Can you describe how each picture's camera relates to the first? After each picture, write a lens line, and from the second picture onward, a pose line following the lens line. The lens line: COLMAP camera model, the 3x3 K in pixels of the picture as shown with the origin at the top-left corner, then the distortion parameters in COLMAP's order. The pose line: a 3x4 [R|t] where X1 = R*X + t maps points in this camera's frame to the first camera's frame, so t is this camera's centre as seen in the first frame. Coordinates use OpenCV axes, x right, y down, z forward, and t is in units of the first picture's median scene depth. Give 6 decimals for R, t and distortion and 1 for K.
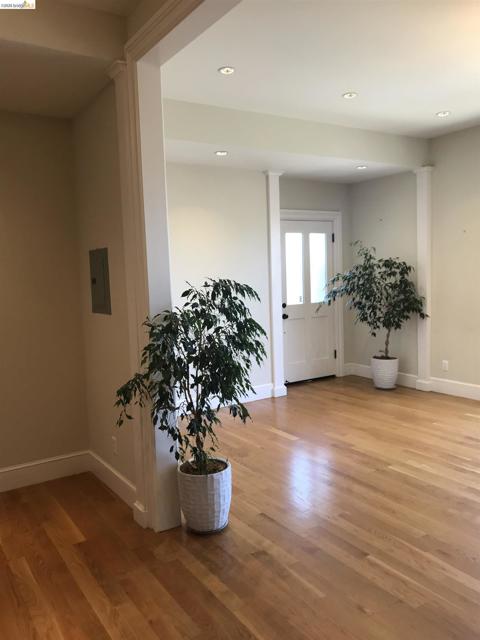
lens RADIAL K [[531.1, 0, 241.9], [0, 531.1, 324.0], [0, 0, 1]] dist [0.023795, -0.015677]
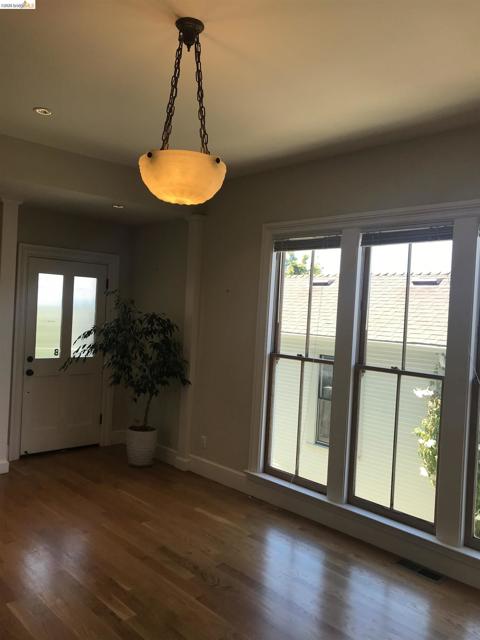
lens RADIAL K [[531.1, 0, 242.2], [0, 531.1, 316.3], [0, 0, 1]] dist [0.023795, -0.015677]
pose [[0.978705, 0.079160, 0.189396, 0.261815], [-0.061774, 0.993461, -0.096012, -0.045172], [-0.195758, 0.082267, 0.977195, 0.129457]]
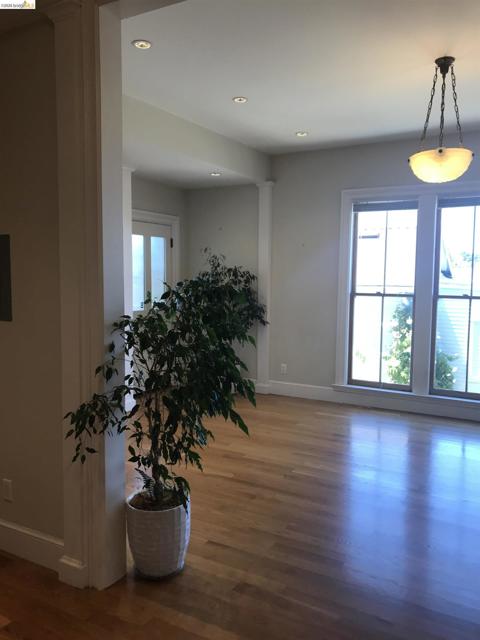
lens RADIAL K [[531.1, 0, 237.8], [0, 531.1, 322.5], [0, 0, 1]] dist [0.023795, -0.015677]
pose [[0.889249, -0.001929, 0.457420, -0.185938], [0.010299, 0.999822, -0.015806, -0.000055], [-0.457308, 0.018767, 0.889110, 0.095219]]
